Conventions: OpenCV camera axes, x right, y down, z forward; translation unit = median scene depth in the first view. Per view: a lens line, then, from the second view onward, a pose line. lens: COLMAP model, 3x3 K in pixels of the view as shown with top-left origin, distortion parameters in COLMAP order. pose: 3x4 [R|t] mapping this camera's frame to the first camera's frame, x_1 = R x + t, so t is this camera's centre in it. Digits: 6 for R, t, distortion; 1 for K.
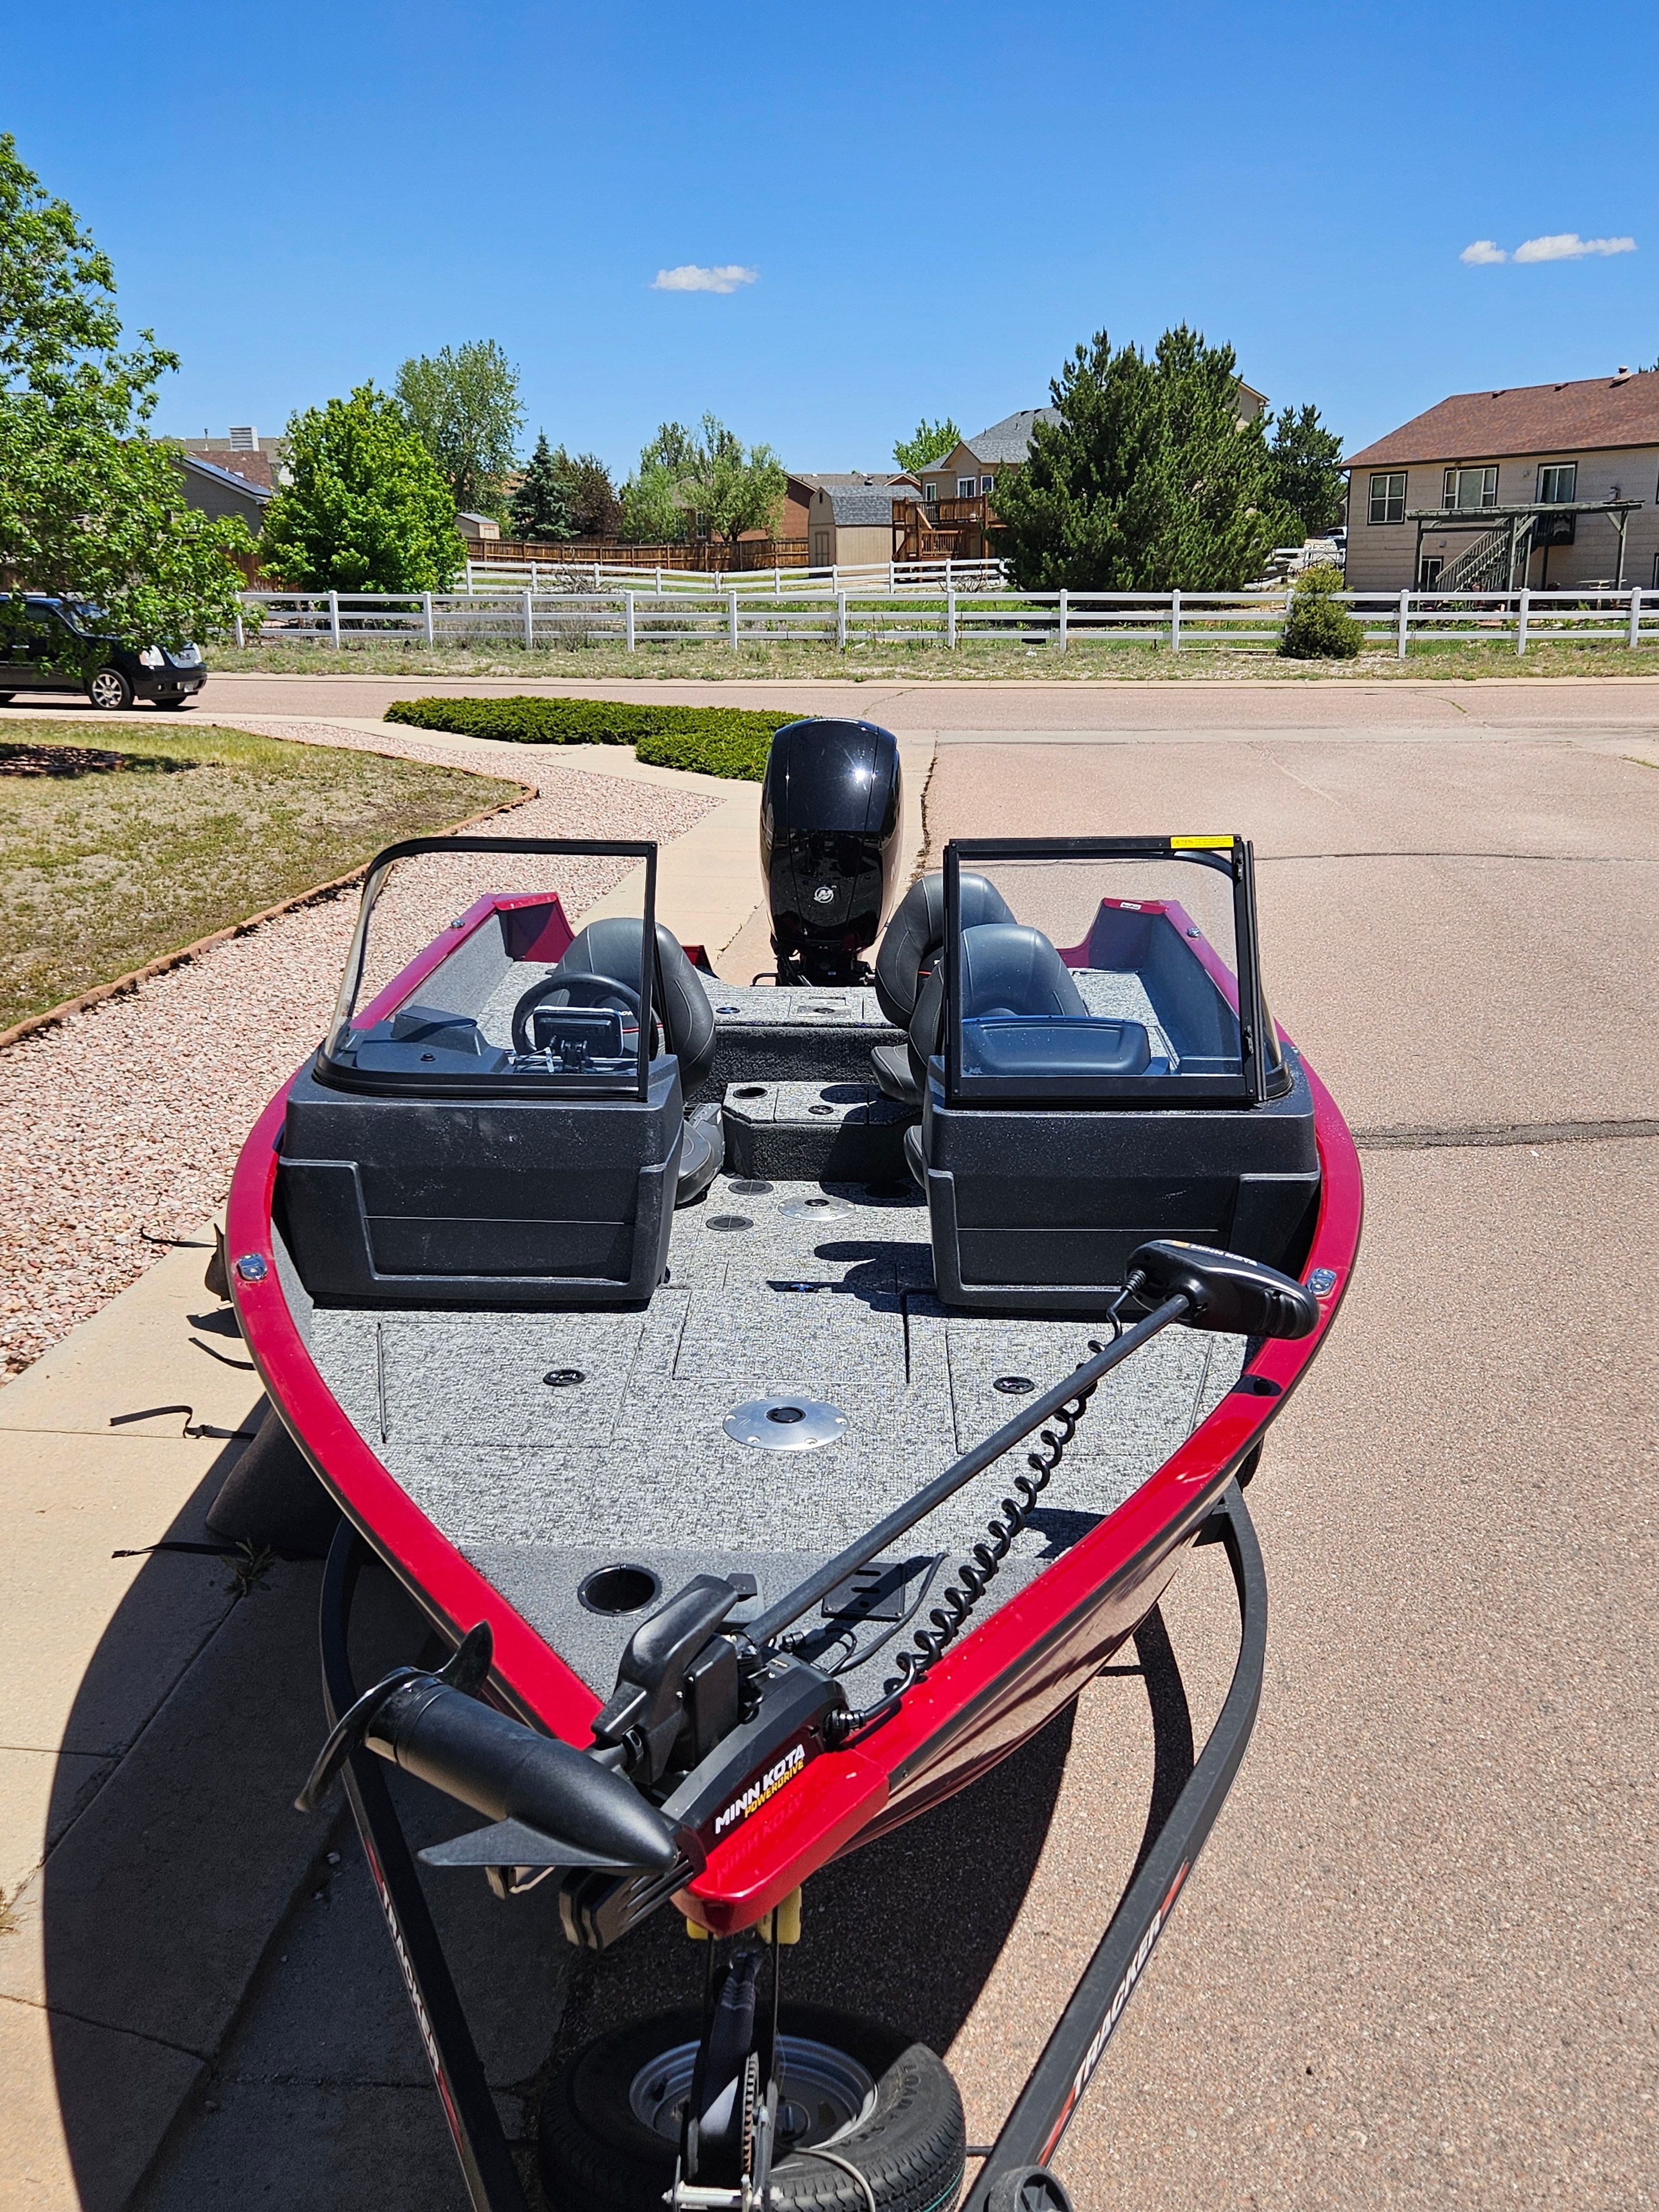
lens RADIAL K [[2103.9, 0, 829.5], [0, 2103.9, 1106.0], [0, 0, 1]] dist [0.090467, -0.010343]
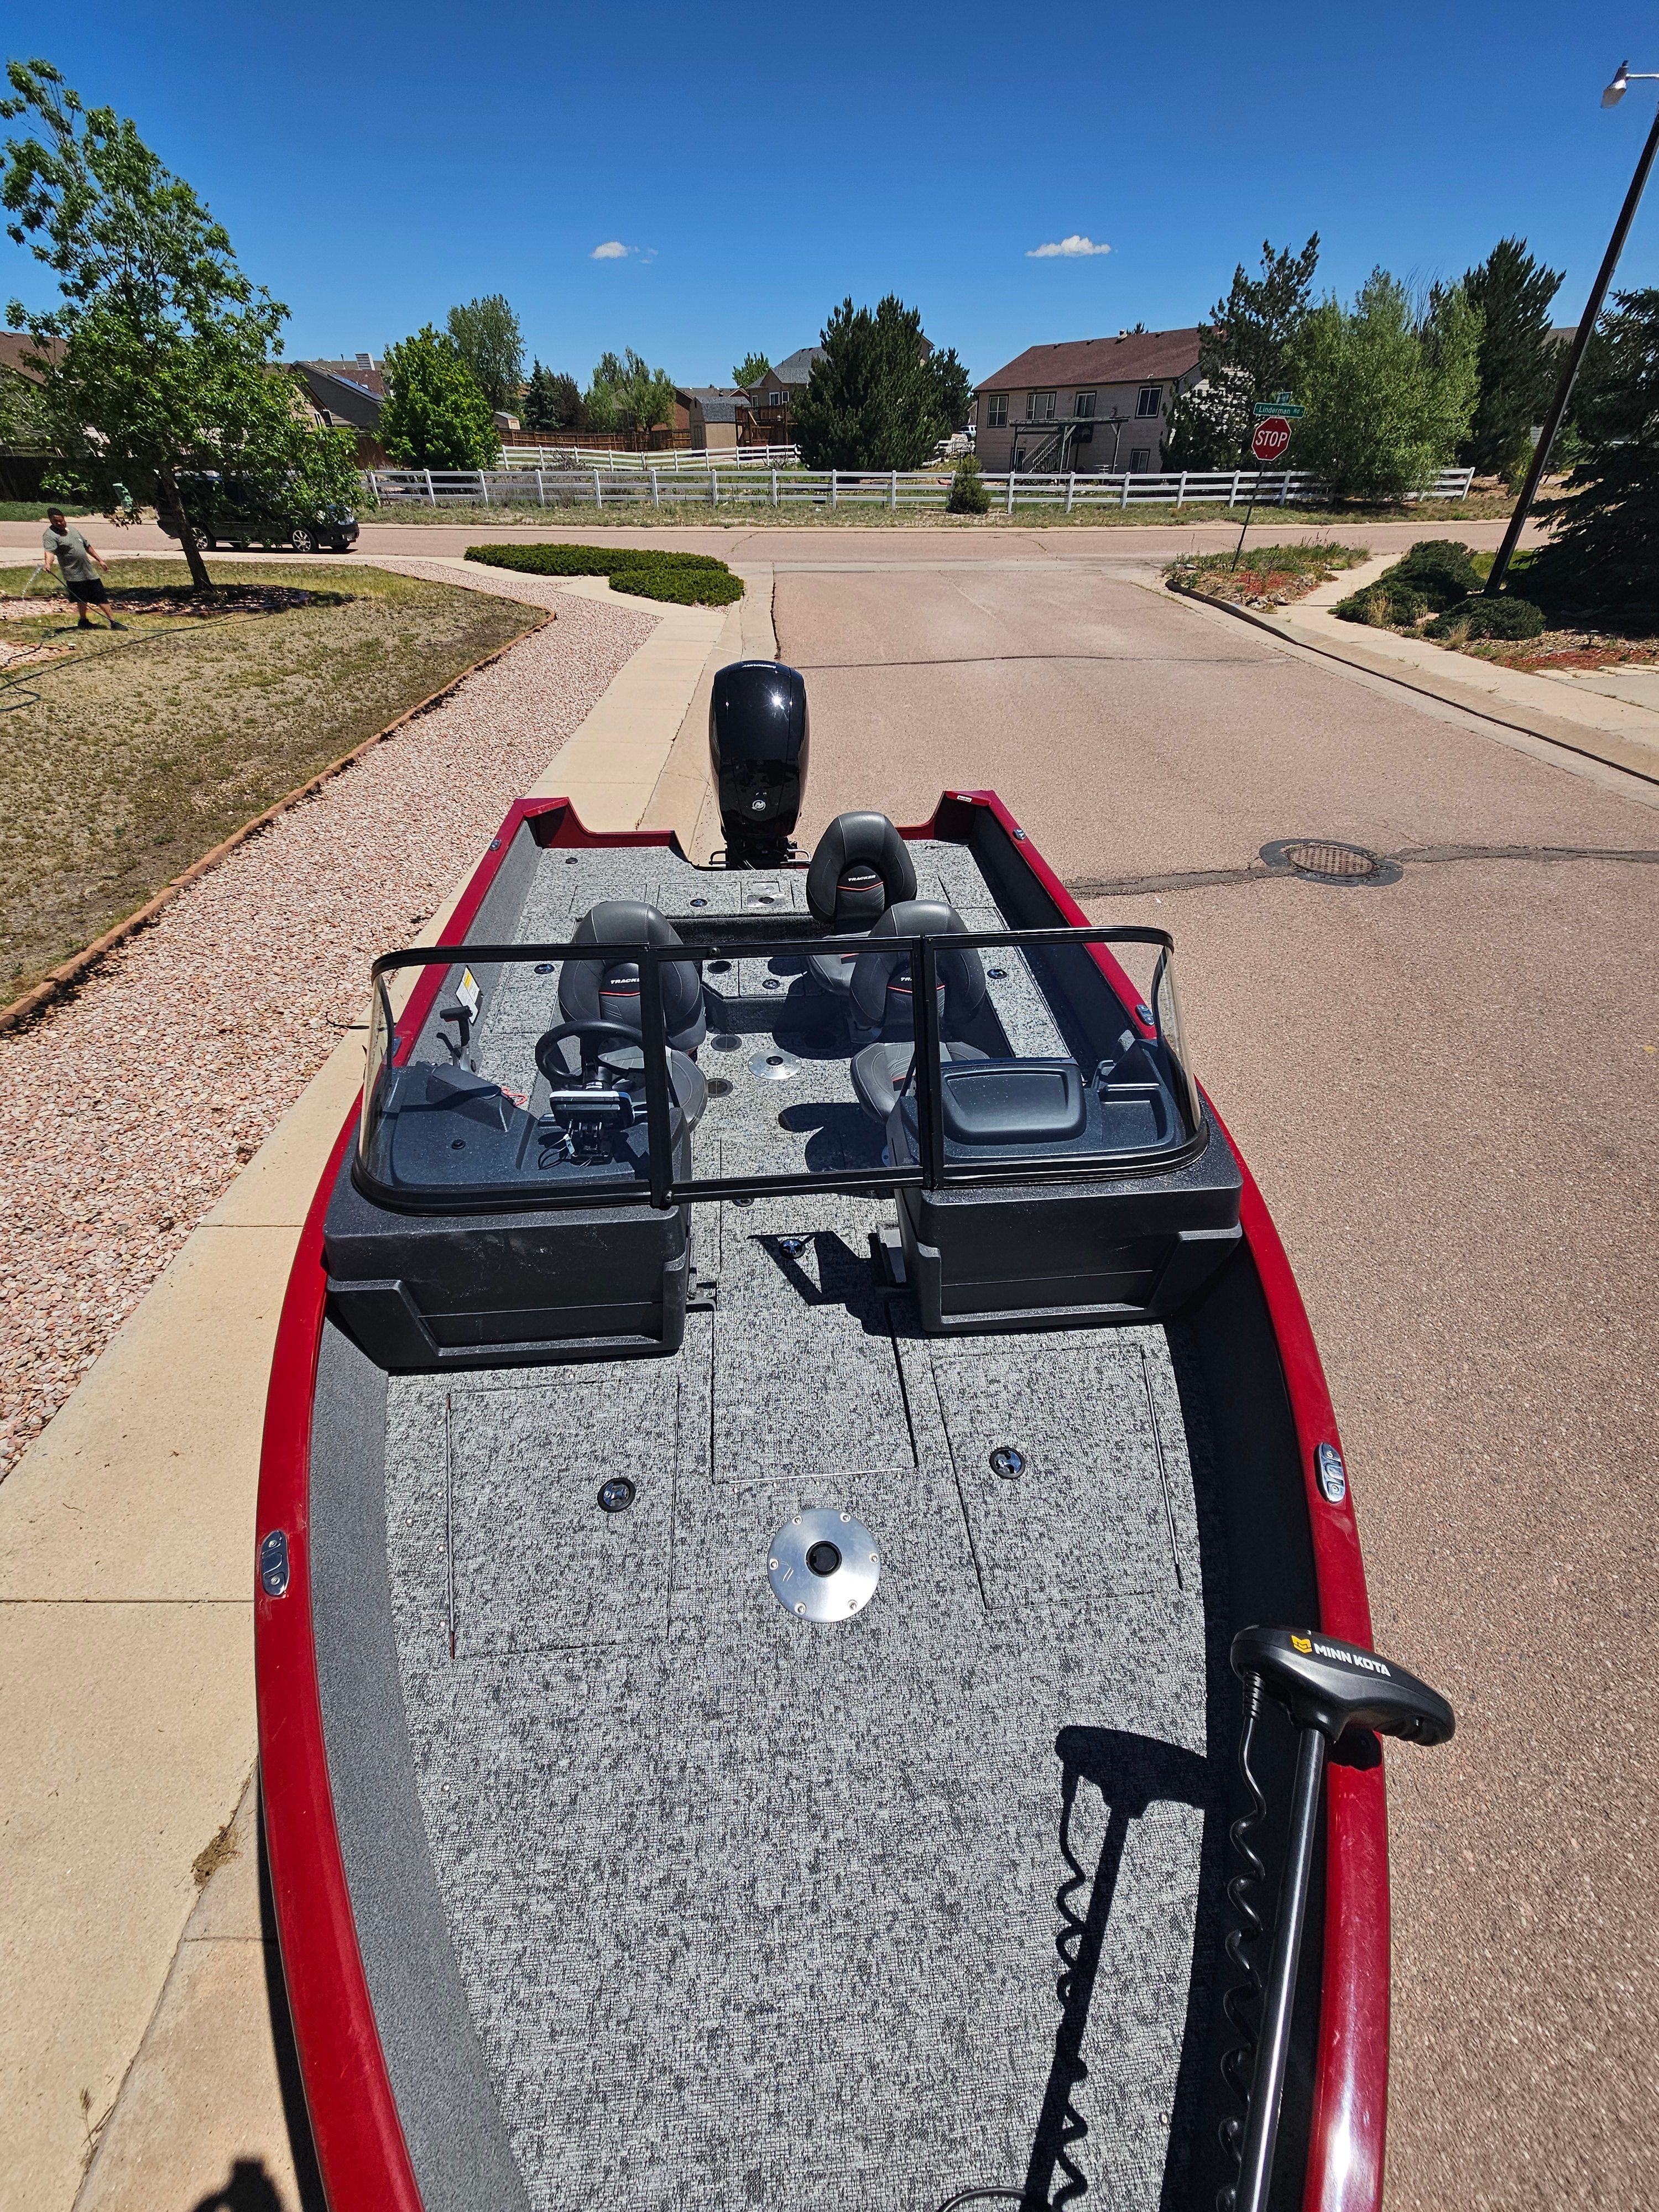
lens RADIAL K [[895.2, 0, 823.8], [0, 895.2, 1092.5], [0, 0, 1]] dist [-0.000130, 0.002633]
pose [[0.993549, -0.058118, 0.097380, -0.011581], [0.017917, 0.928359, 0.371254, -0.056510], [-0.111980, -0.367114, 0.923411, 0.144633]]
